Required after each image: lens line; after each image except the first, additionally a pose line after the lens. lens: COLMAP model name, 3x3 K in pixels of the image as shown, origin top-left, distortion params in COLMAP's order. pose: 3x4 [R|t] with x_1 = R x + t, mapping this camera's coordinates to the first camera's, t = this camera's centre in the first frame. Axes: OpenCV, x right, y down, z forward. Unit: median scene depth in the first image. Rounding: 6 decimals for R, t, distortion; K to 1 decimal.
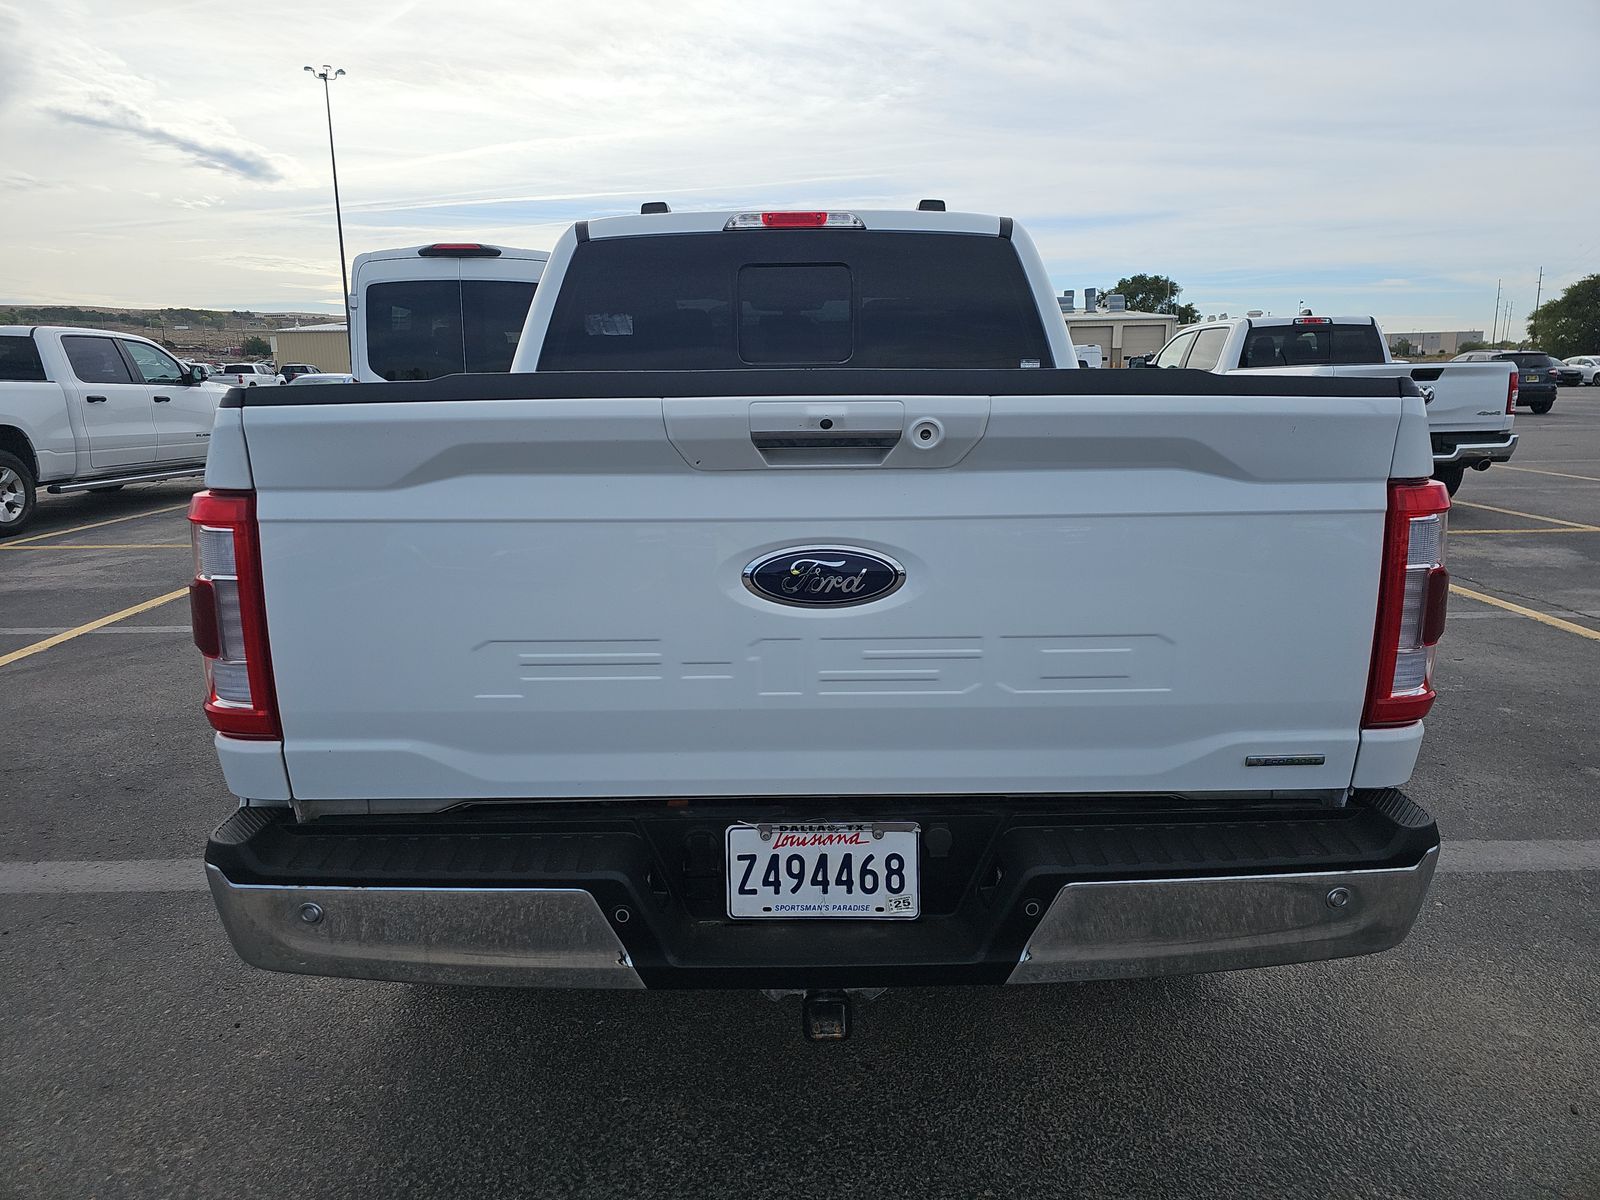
lens RADIAL K [[1073.9, 0, 793.8], [0, 1073.9, 576.8], [0, 0, 1]] dist [0.051248, -0.043969]
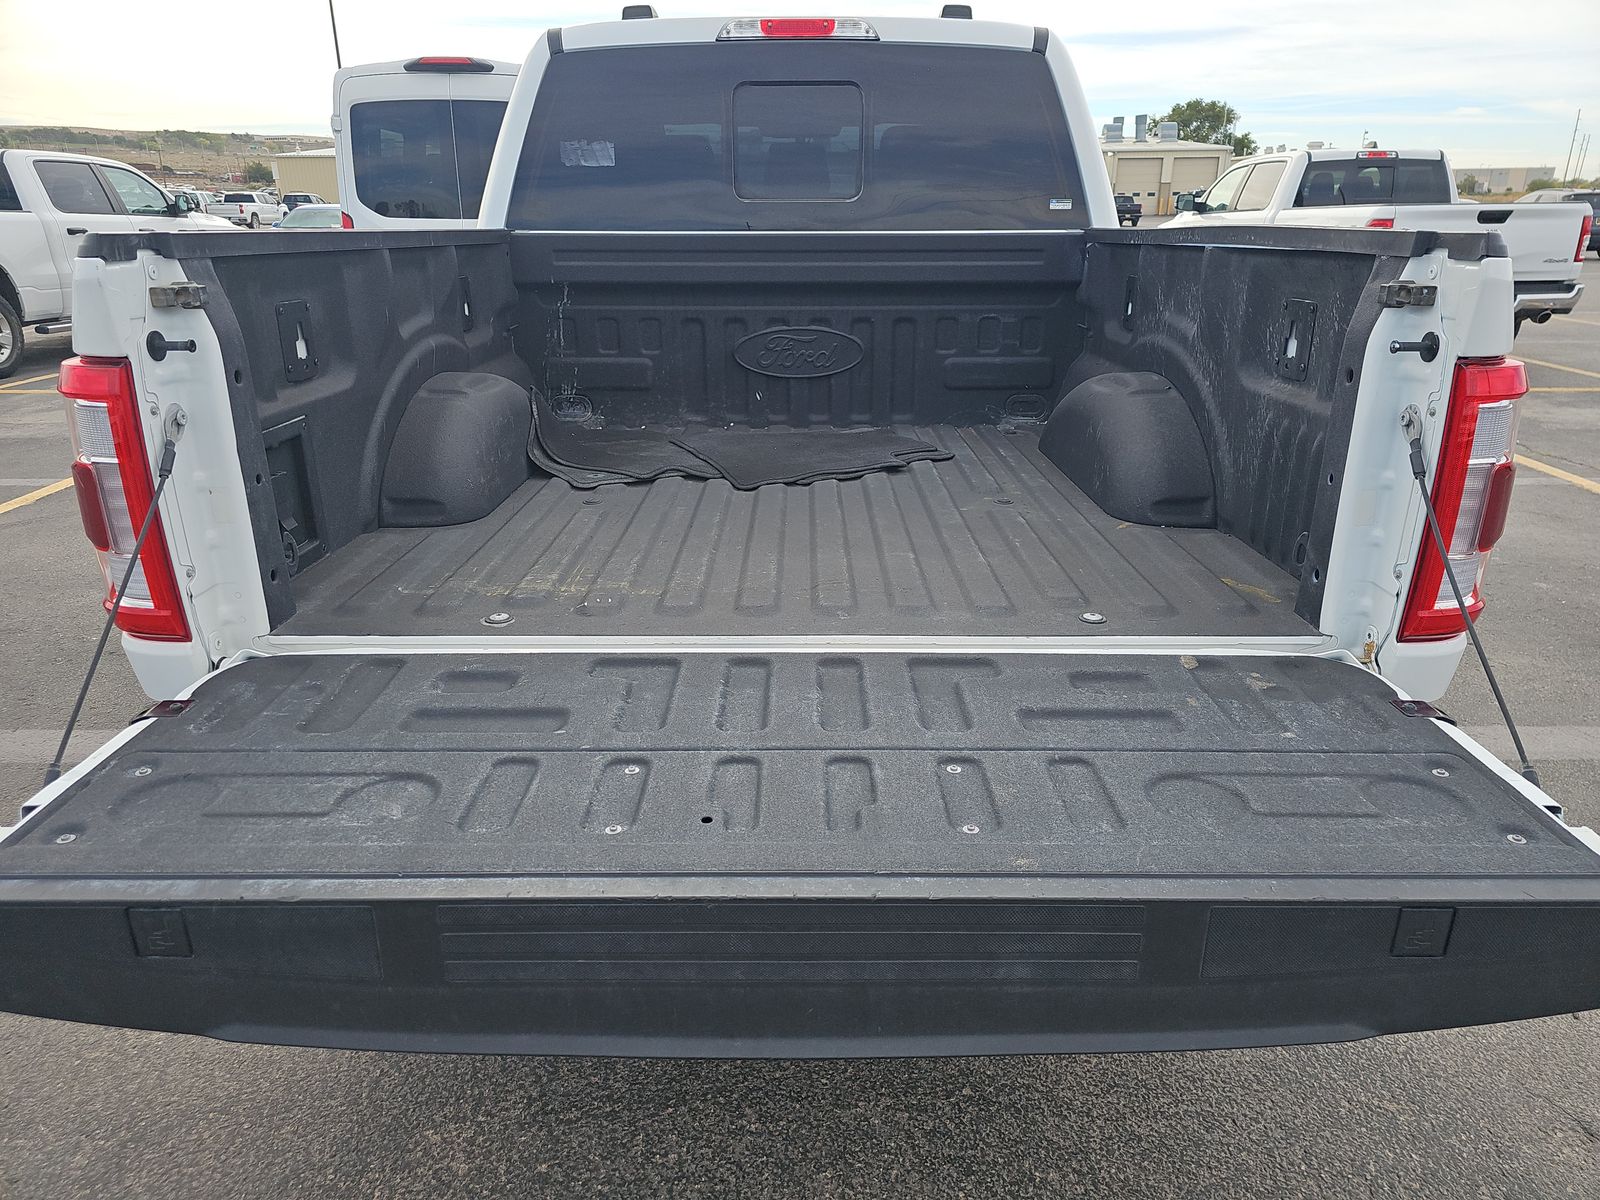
lens RADIAL K [[1077.3, 0, 813.8], [0, 1077.3, 603.2], [0, 0, 1]] dist [0.038245, -0.032625]
pose [[0.999920, 0.011053, -0.006104, 0.008546], [-0.009910, 0.986562, 0.163088, -0.005712], [0.007824, -0.163014, 0.986593, 0.021253]]
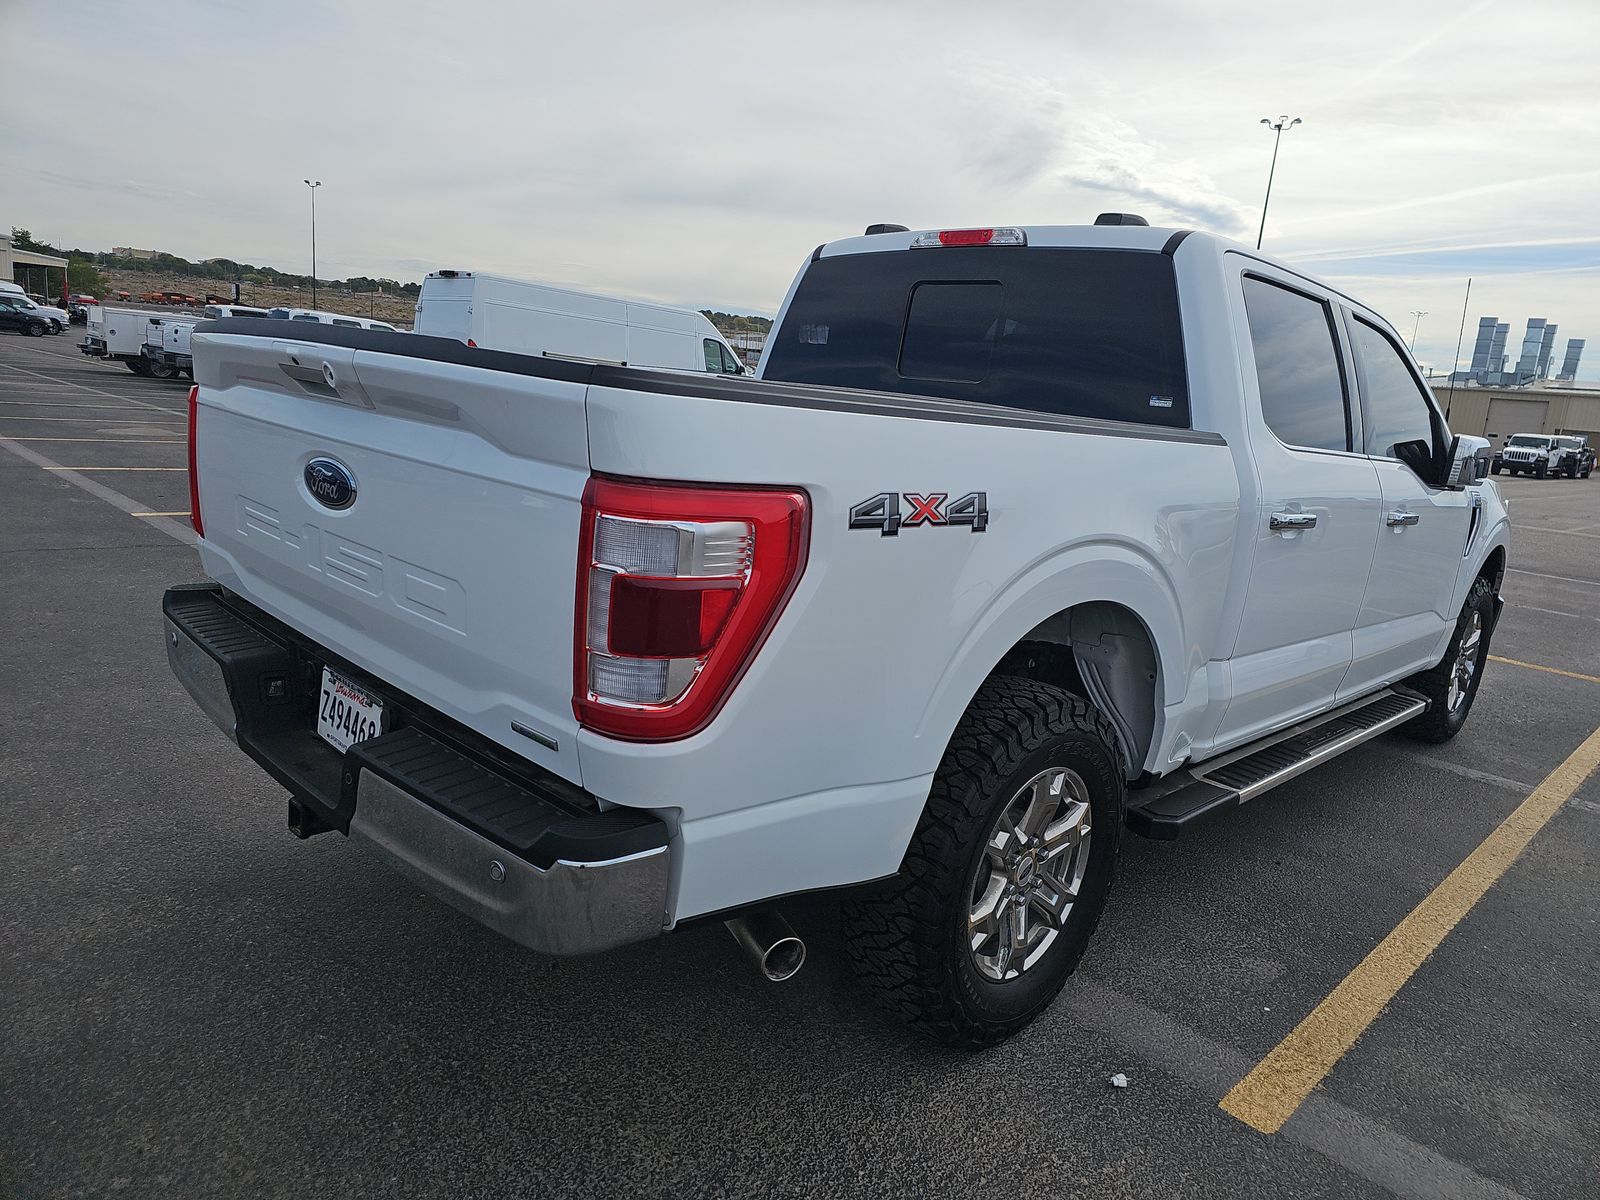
lens RADIAL K [[1077.3, 0, 813.8], [0, 1077.3, 603.2], [0, 0, 1]] dist [0.038245, -0.032625]
pose [[0.698961, 0.212707, -0.682795, 0.232421], [-0.226518, 0.971434, 0.070744, -0.014812], [0.678339, 0.105218, 0.727176, 0.075730]]
